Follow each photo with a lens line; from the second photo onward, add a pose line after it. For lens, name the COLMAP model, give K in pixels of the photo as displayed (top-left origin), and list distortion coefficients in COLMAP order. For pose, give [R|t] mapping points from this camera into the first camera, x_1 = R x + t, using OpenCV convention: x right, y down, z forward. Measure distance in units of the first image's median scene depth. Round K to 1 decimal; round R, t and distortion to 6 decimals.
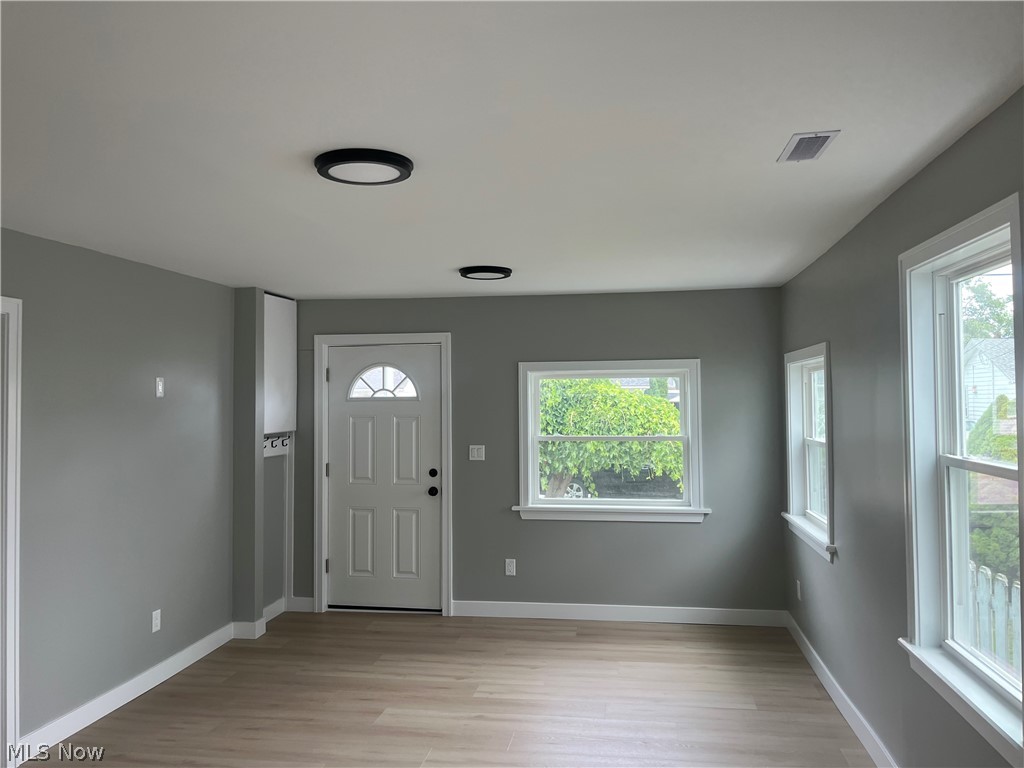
lens RADIAL K [[779.8, 0, 507.9], [0, 779.8, 379.3], [0, 0, 1]] dist [0.058259, -0.081093]
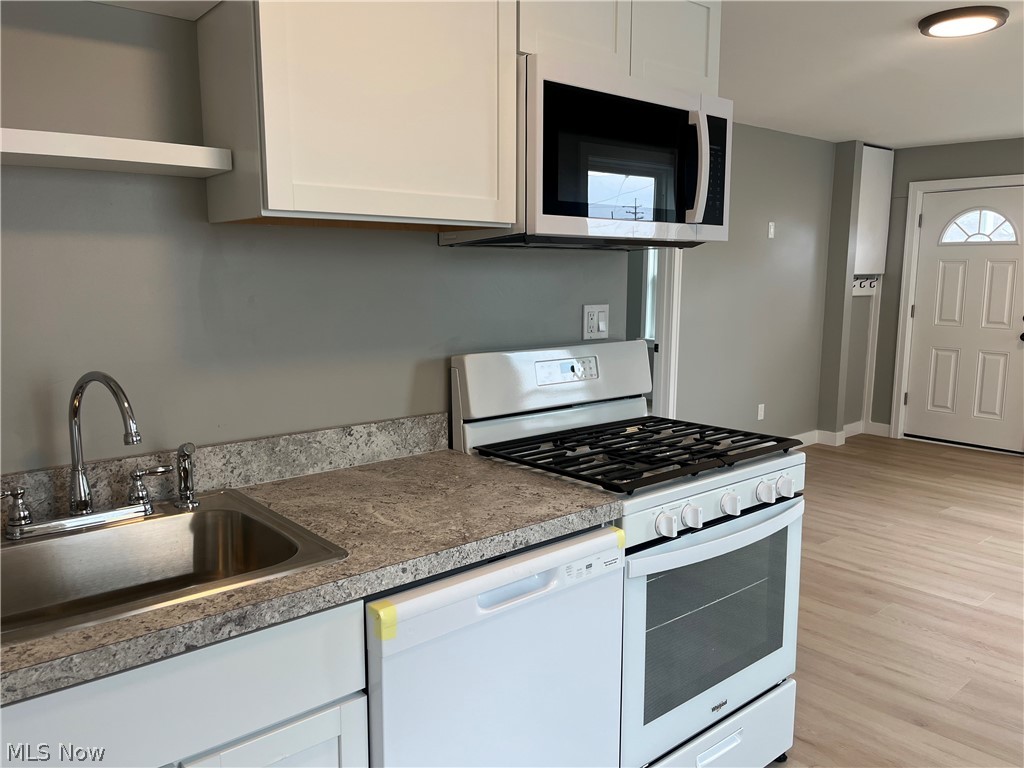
lens RADIAL K [[779.8, 0, 516.0], [0, 779.8, 388.2], [0, 0, 1]] dist [0.058259, -0.081093]
pose [[0.767465, 0.104484, -0.632519, 0.048020], [0.007088, 0.985186, 0.171340, 0.031775], [0.641051, -0.135981, 0.755356, -0.186569]]
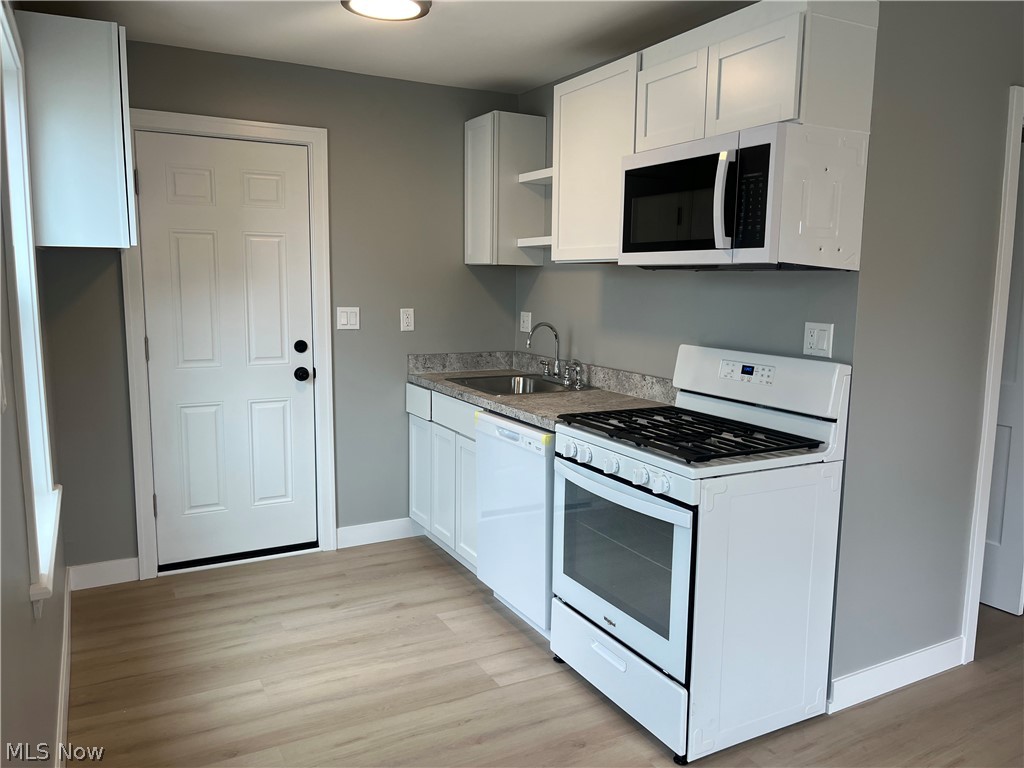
lens RADIAL K [[779.8, 0, 515.0], [0, 779.8, 380.3], [0, 0, 1]] dist [0.058259, -0.081093]
pose [[-0.789338, 0.081436, -0.608534, 0.529183], [0.010880, 0.992864, 0.118756, 0.048795], [0.613862, 0.087118, -0.784591, 1.532789]]
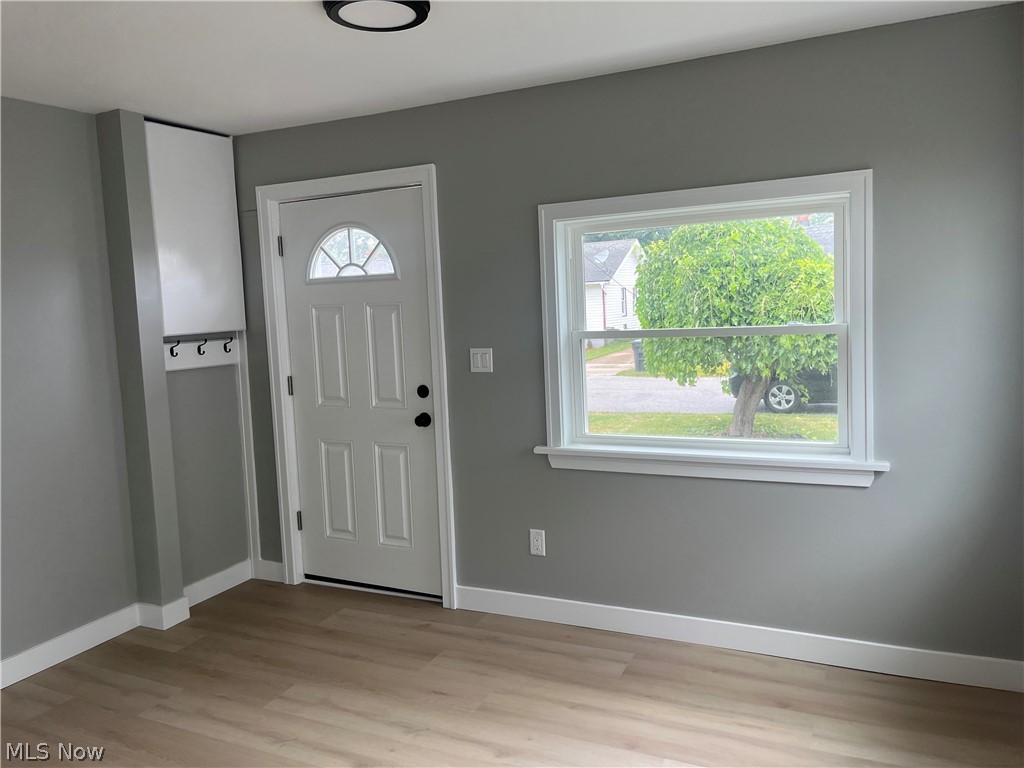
lens RADIAL K [[779.8, 0, 512.8], [0, 779.8, 375.5], [0, 0, 1]] dist [0.058259, -0.081093]
pose [[0.956840, -0.004794, -0.290574, 0.164320], [0.042084, 0.991611, 0.122219, 0.031864], [0.287551, -0.129173, 0.949015, 0.419075]]
